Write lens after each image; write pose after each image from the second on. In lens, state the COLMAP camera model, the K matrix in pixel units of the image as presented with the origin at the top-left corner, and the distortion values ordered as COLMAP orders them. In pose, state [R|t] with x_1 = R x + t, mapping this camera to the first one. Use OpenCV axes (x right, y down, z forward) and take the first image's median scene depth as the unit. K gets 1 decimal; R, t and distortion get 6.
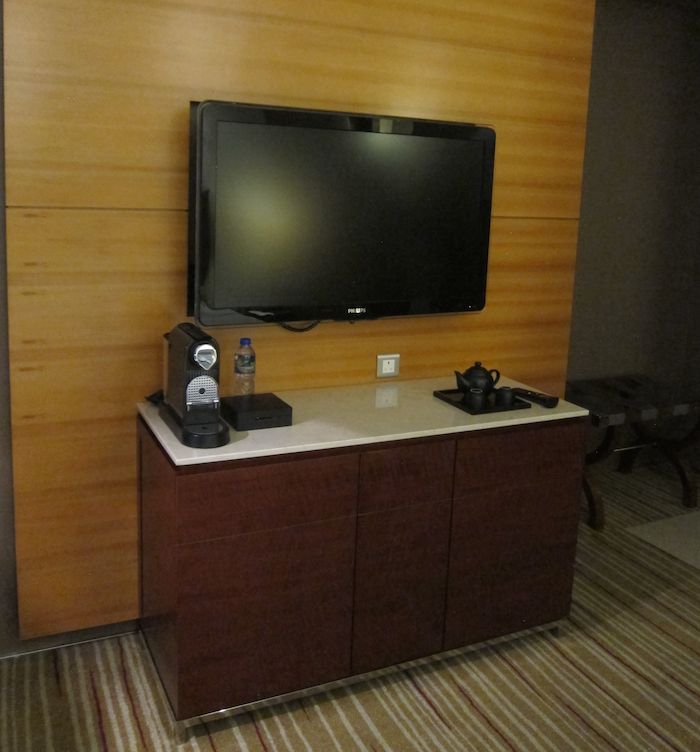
lens RADIAL K [[763.4, 0, 350.2], [0, 763.4, 301.8], [0, 0, 1]] dist [-0.019992, 0.005129]
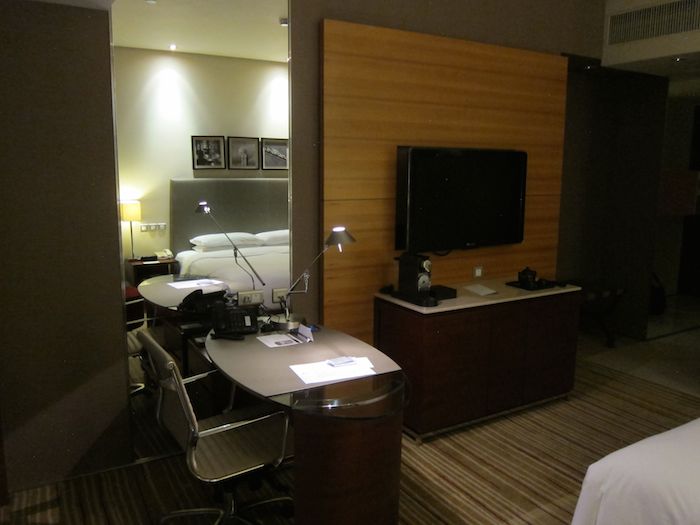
lens RADIAL K [[582.0, 0, 350.0], [0, 582.0, 262.5], [0, 0, 1]] dist [-0.038121, -0.000521]
pose [[0.995339, -0.047073, 0.084165, -0.439214], [0.046157, 0.998852, 0.012789, 0.024949], [-0.084670, -0.008845, 0.996370, -0.512881]]
